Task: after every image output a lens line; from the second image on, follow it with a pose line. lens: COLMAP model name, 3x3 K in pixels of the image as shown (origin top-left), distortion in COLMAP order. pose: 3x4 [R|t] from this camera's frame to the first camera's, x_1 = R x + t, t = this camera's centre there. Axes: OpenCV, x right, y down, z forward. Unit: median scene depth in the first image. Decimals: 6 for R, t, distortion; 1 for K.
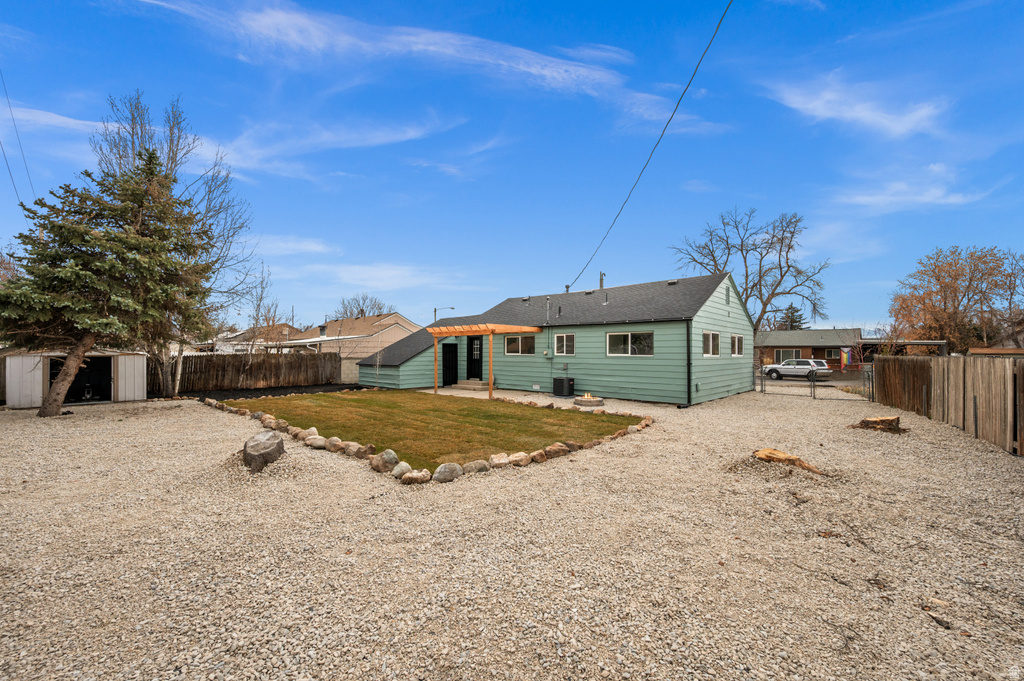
lens RADIAL K [[408.1, 0, 514.0], [0, 408.1, 353.9], [0, 0, 1]] dist [-0.000428, -0.000235]
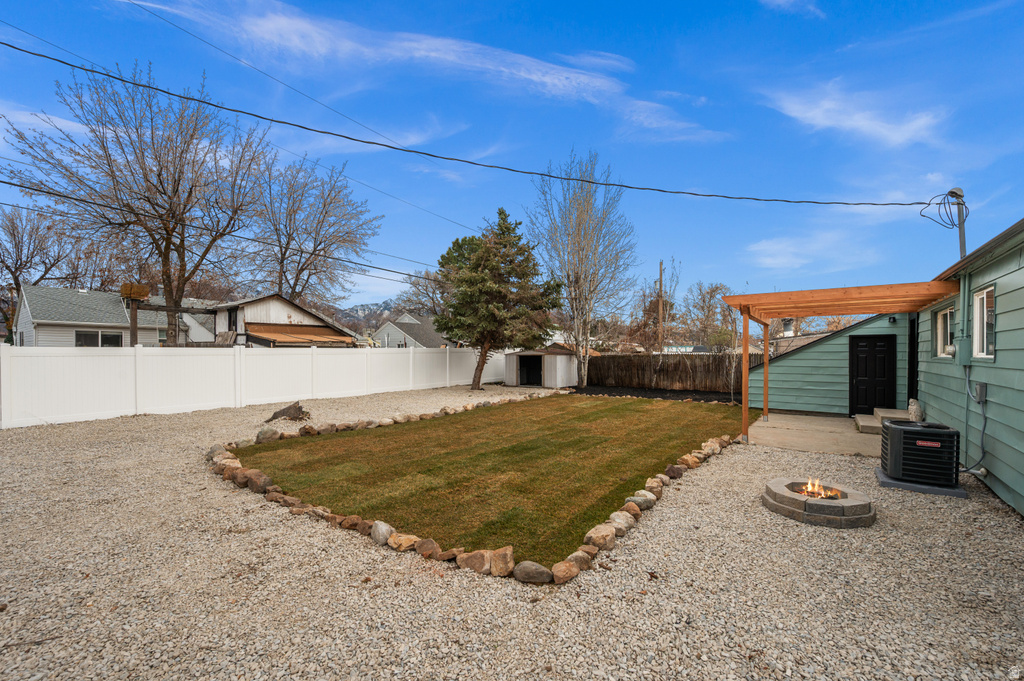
lens RADIAL K [[428.6, 0, 513.4], [0, 428.6, 354.9], [0, 0, 1]] dist [-0.001122, -0.000185]
pose [[0.114931, 0.002300, -0.993371, 0.380565], [-0.006642, 0.999977, 0.001547, 0.002483], [0.993351, 0.006420, 0.114944, 0.562577]]
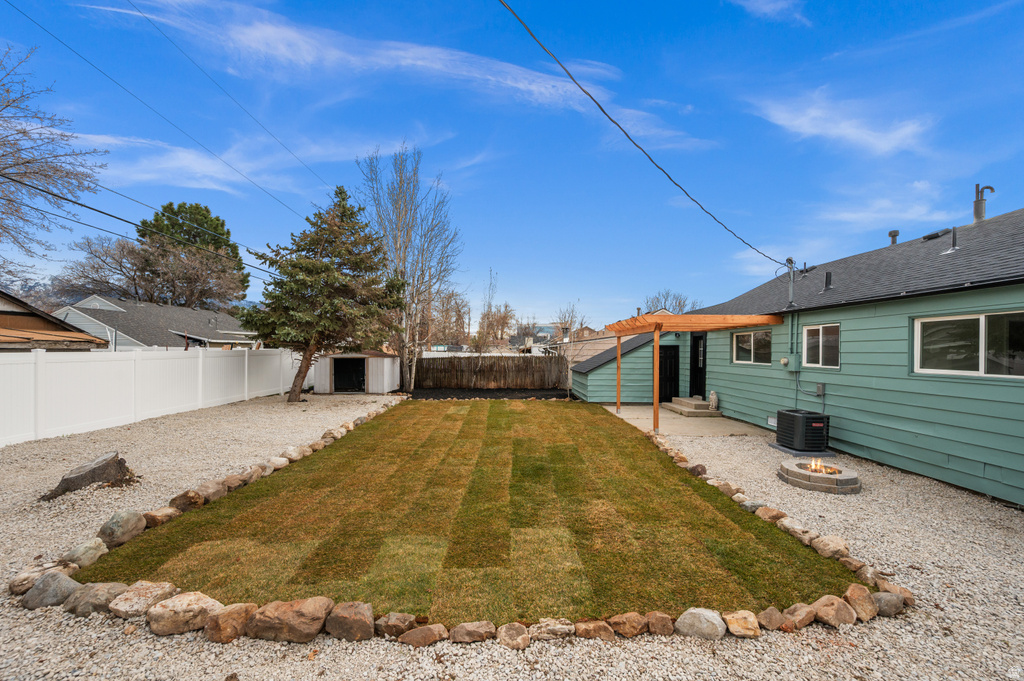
lens RADIAL K [[408.1, 0, 514.0], [0, 408.1, 353.9], [0, 0, 1]] dist [-0.000428, -0.000235]
pose [[0.683140, 0.007436, -0.730250, 0.217556], [-0.008608, 0.999961, 0.002130, -0.010584], [0.730237, 0.004831, 0.683177, 0.354729]]
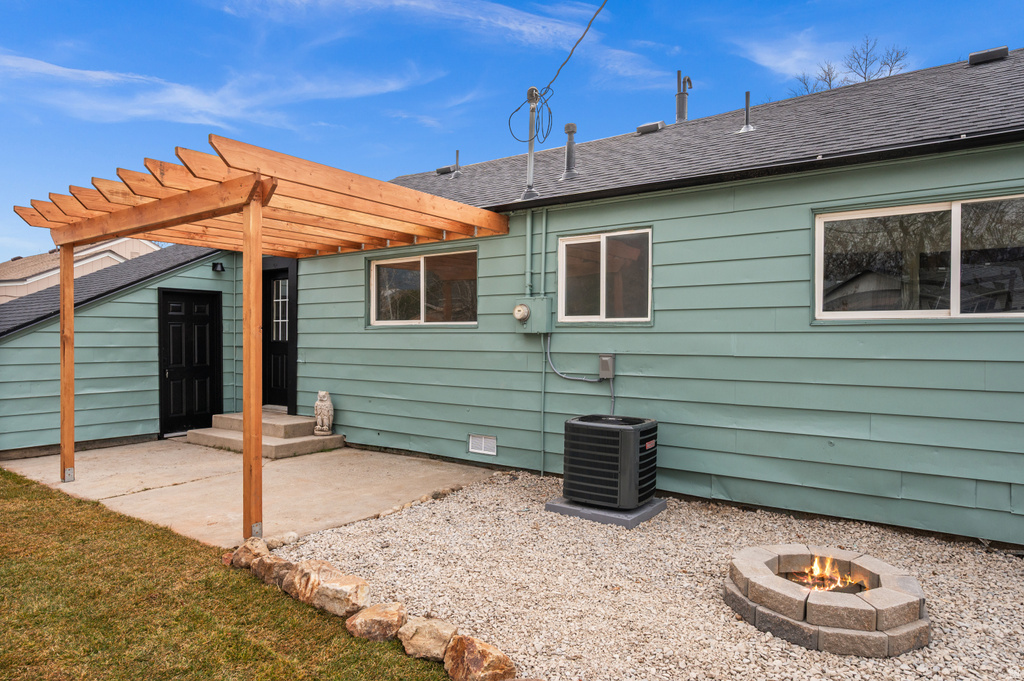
lens RADIAL K [[621.8, 0, 512.0], [0, 621.8, 340.5], [0, 0, 1]] dist [-0.002325, -0.001687]
pose [[0.992327, 0.000710, 0.123639, 0.023675], [-0.000687, 1.000000, -0.000229, 0.013307], [-0.123639, 0.000142, 0.992327, 0.598876]]
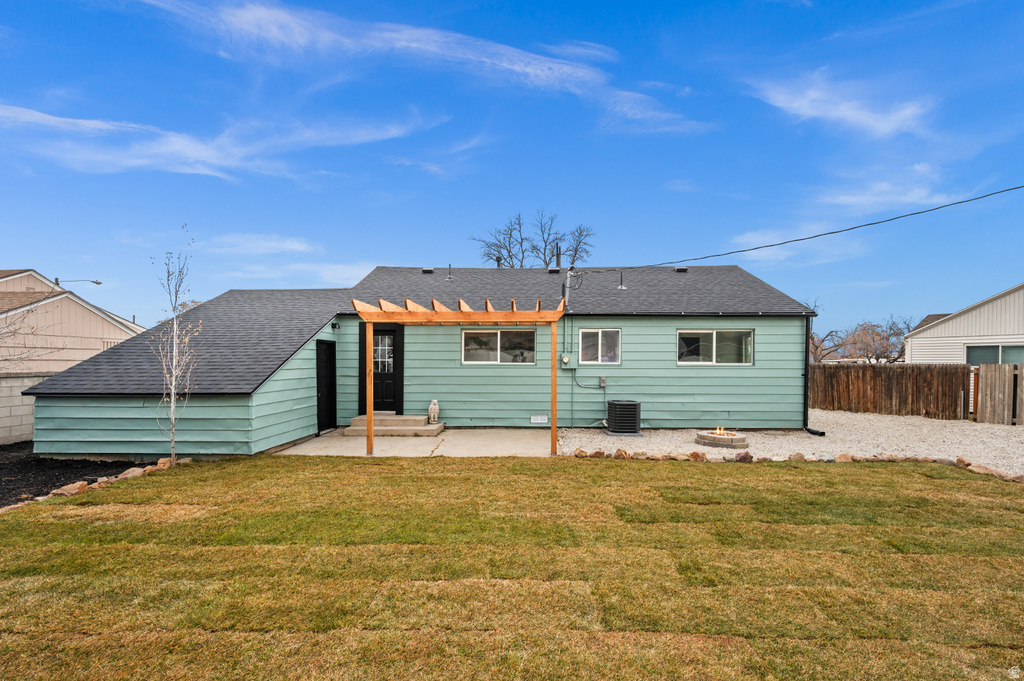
lens RADIAL K [[444.0, 0, 511.4], [0, 444.0, 367.8], [0, 0, 1]] dist [-0.001068, -0.000072]
pose [[0.752624, -0.009121, 0.658387, -0.384359], [0.002937, 0.999941, 0.010496, 0.001320], [-0.658443, -0.005966, 0.752607, 0.548742]]
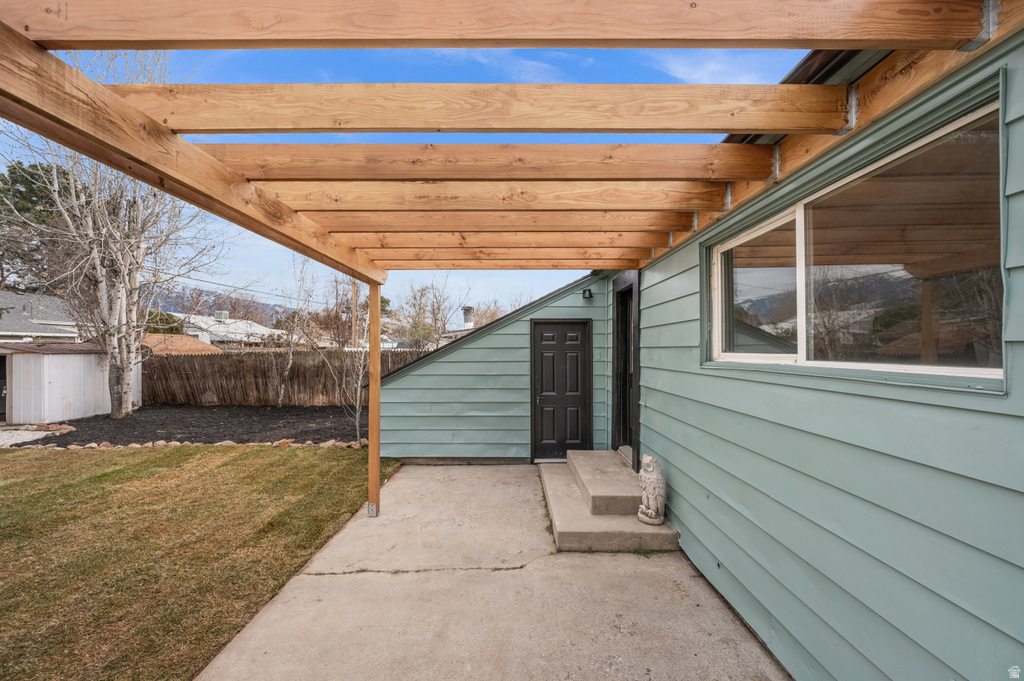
lens RADIAL K [[406.3, 0, 513.7], [0, 406.3, 348.6], [0, 0, 1]] dist [-0.000598, -0.000095]
pose [[0.682778, -0.003115, -0.730620, 0.044431], [-0.002346, 0.999976, -0.006455, -0.001757], [0.730622, 0.006121, 0.682754, 0.889247]]
